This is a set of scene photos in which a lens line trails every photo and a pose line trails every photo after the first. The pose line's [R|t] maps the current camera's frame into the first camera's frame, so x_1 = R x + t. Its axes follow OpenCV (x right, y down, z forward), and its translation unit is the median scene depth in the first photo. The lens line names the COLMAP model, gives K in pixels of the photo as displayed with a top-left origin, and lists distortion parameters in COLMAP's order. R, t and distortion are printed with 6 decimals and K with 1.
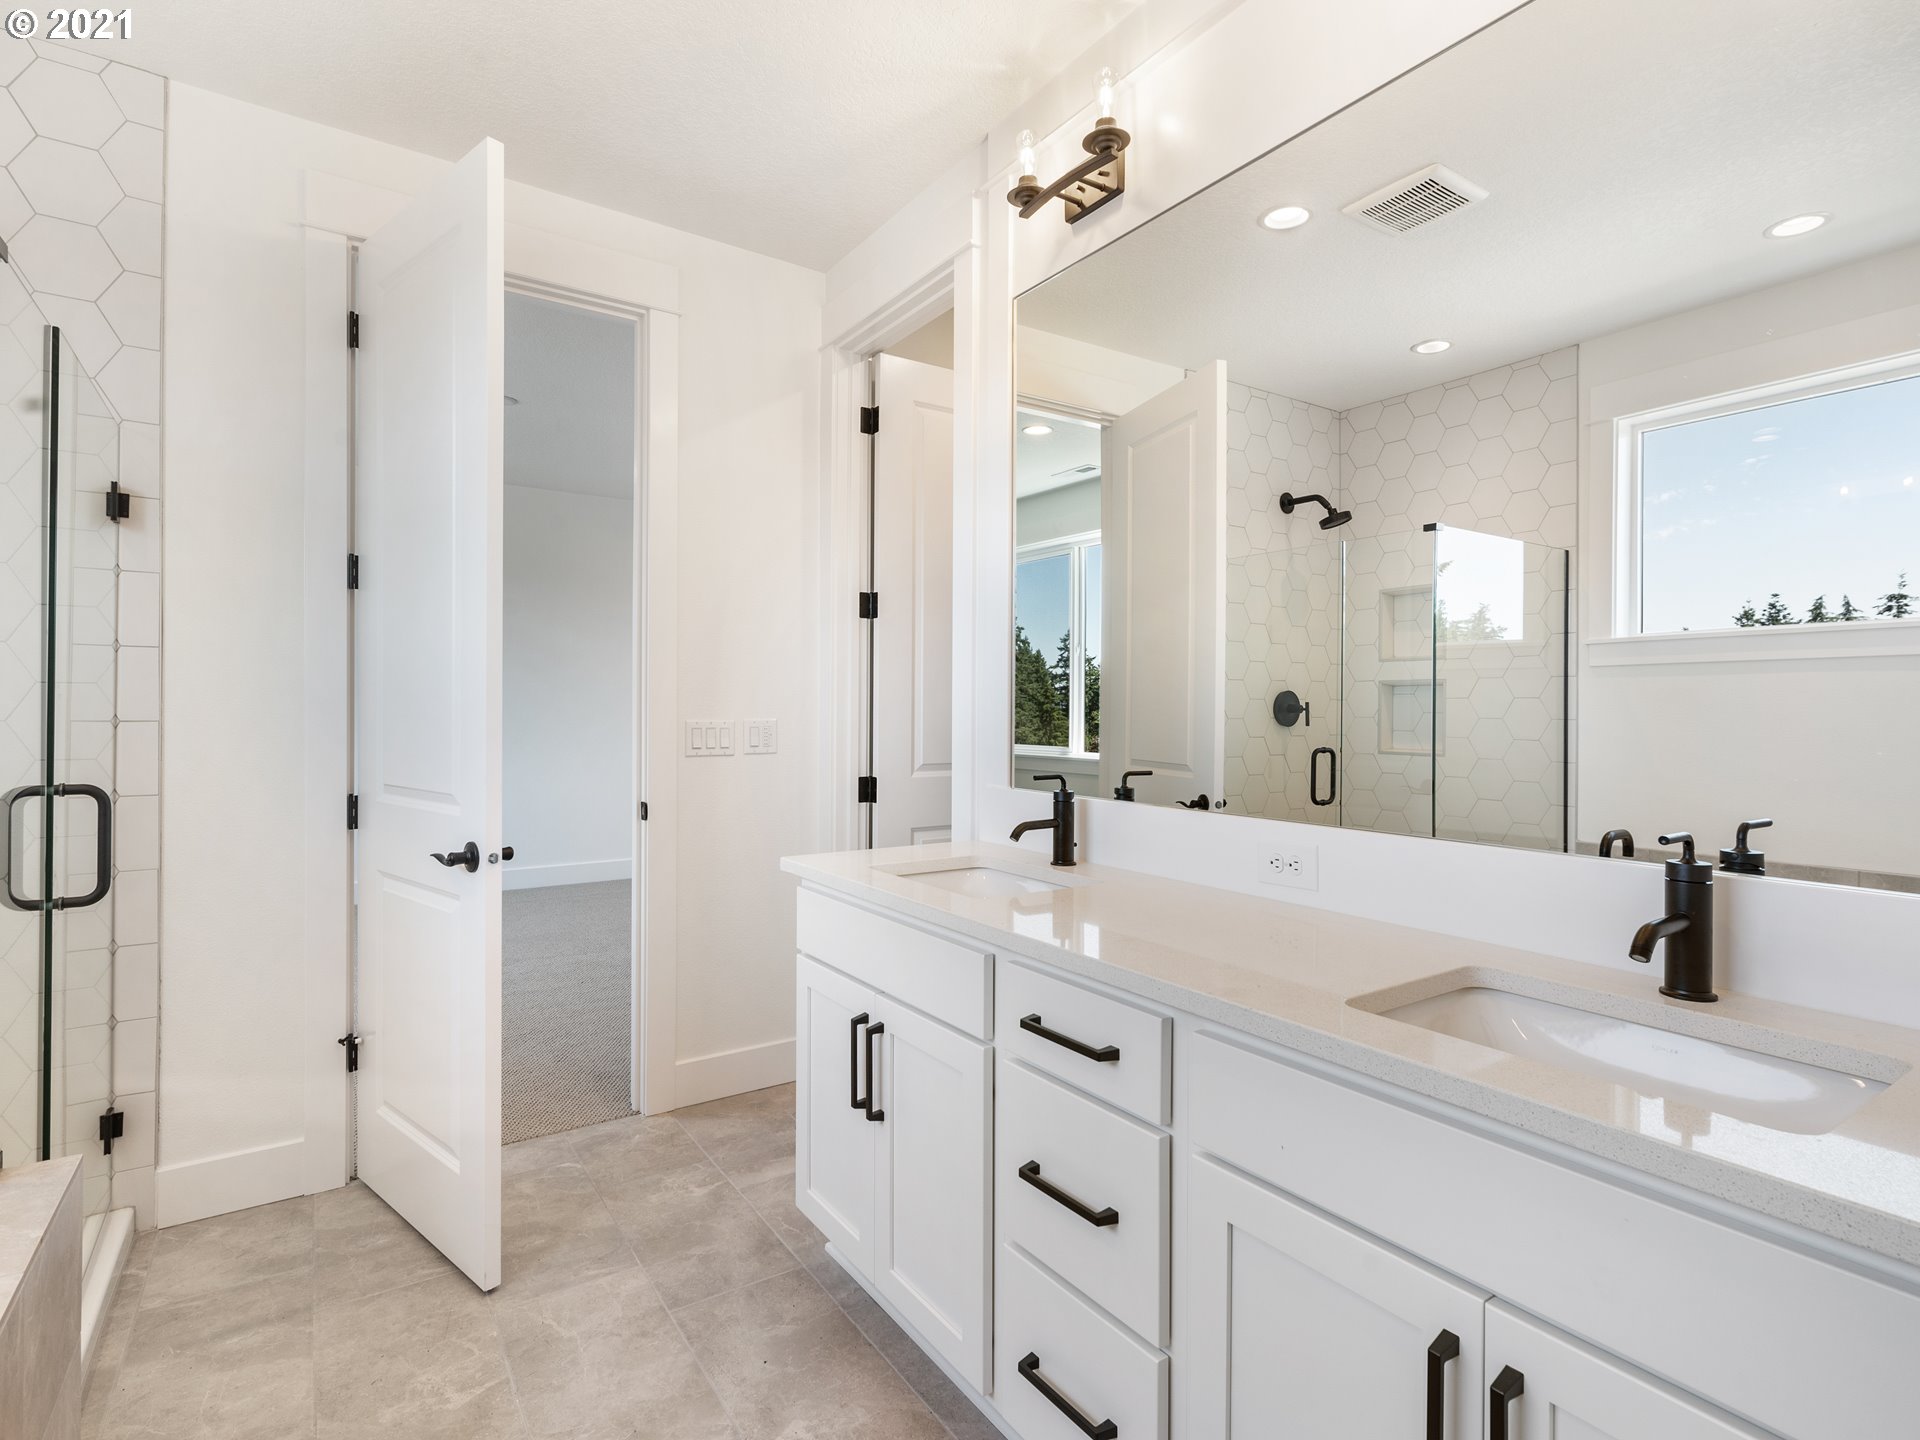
lens RADIAL K [[956.8, 0, 958.8], [0, 956.8, 716.0], [0, 0, 1]] dist [-0.000051, -0.000084]
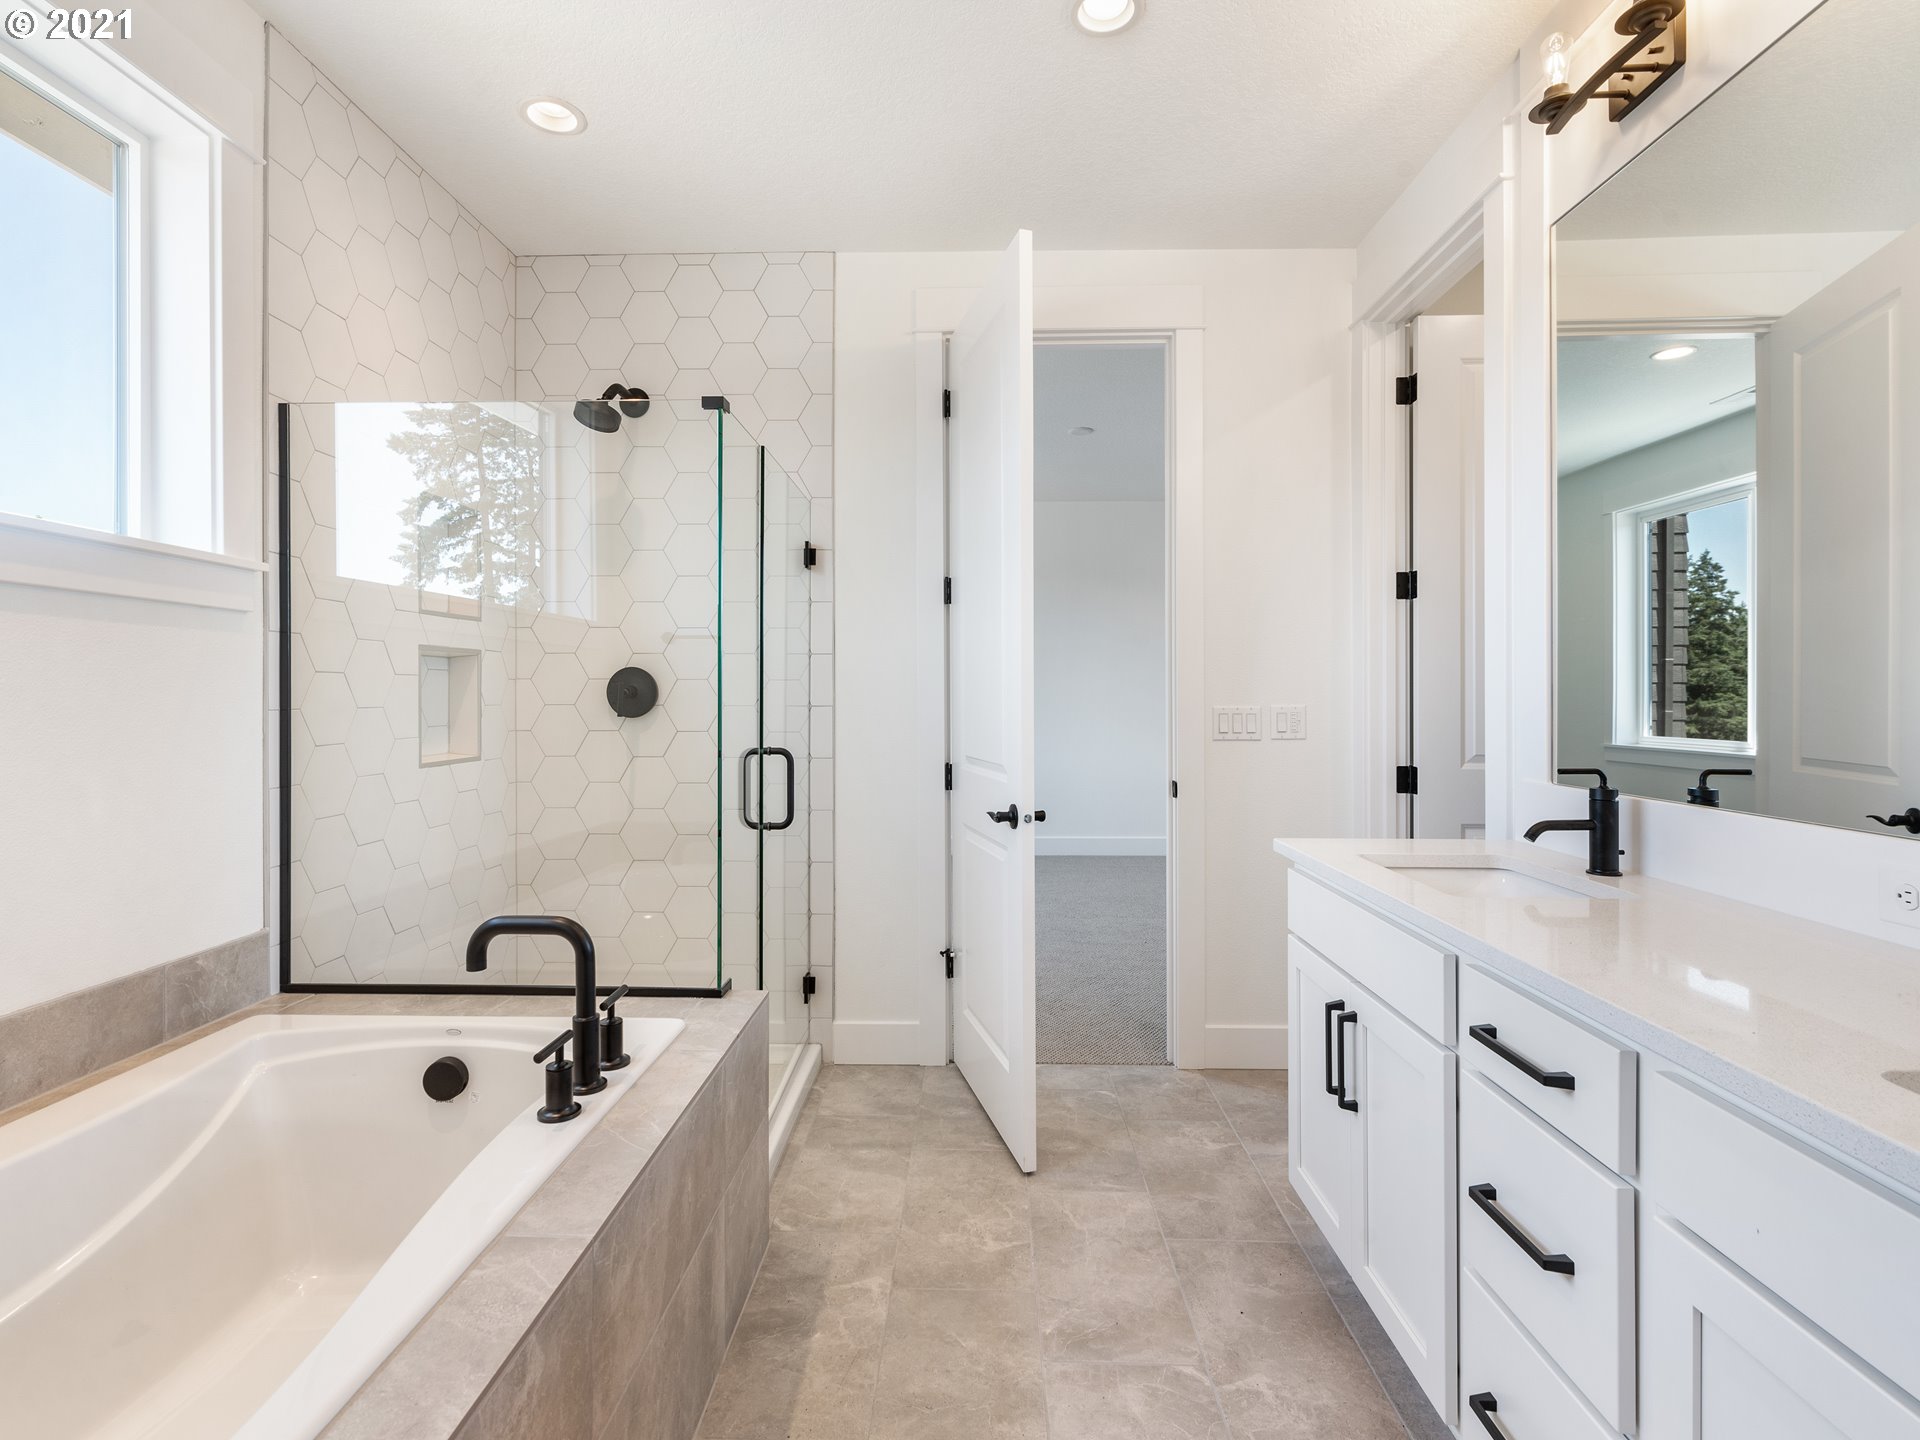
lens RADIAL K [[956.8, 0, 979.4], [0, 956.8, 706.8], [0, 0, 1]] dist [-0.000051, -0.000084]
pose [[0.810765, 0.000637, -0.585372, 0.162087], [0.000662, 0.999998, 0.002006, 0.003322], [0.585372, -0.002014, 0.810763, -0.022689]]
